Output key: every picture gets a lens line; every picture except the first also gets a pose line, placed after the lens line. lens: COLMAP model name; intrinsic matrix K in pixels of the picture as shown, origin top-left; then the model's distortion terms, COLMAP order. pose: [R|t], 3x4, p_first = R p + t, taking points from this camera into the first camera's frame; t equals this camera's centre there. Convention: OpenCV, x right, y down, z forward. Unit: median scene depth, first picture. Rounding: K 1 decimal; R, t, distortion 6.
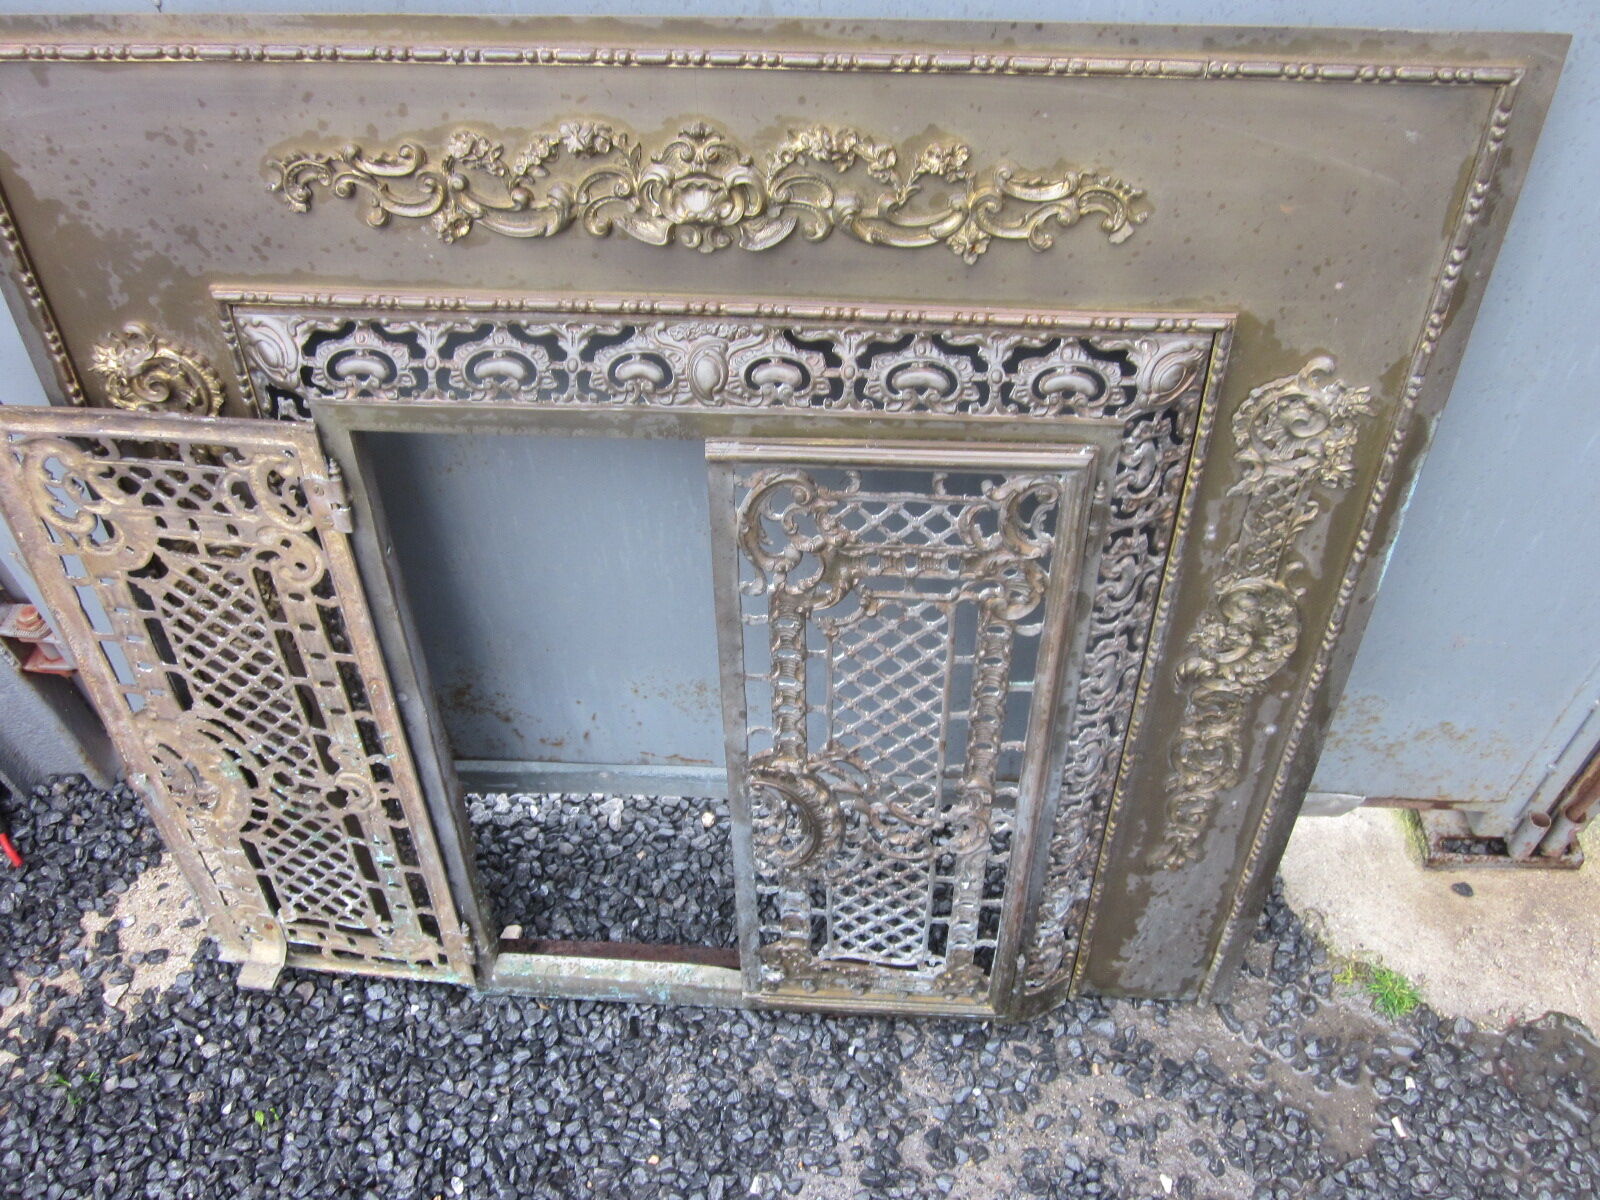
lens RADIAL K [[1317.3, 0, 805.0], [0, 1317.3, 608.0], [0, 0, 1]] dist [-0.044352, 0.016339]
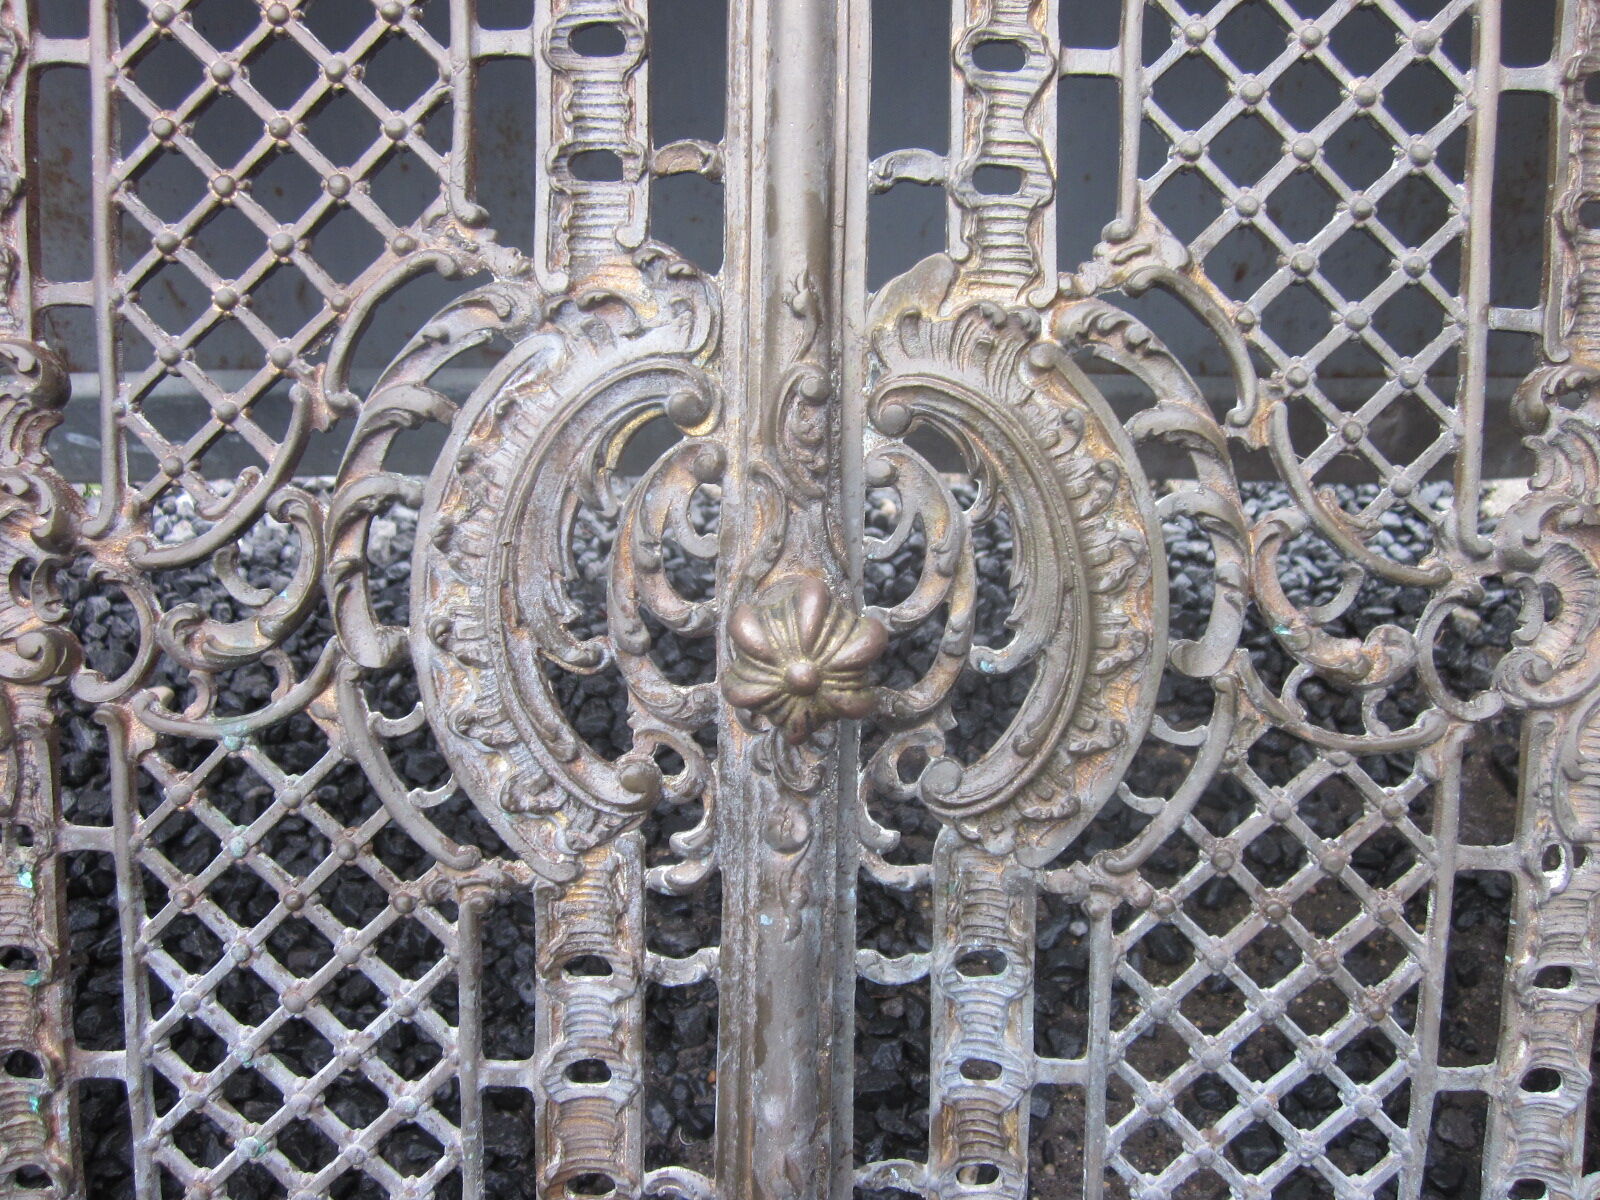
lens RADIAL K [[1583.4, 0, 790.4], [0, 1583.4, 658.8], [0, 0, 1]] dist [-0.038067, 0.000000]
pose [[0.997045, 0.007442, 0.076463, -0.110130], [0.035428, 0.838605, -0.543586, 0.480600], [-0.068168, 0.544689, 0.835863, 0.910659]]
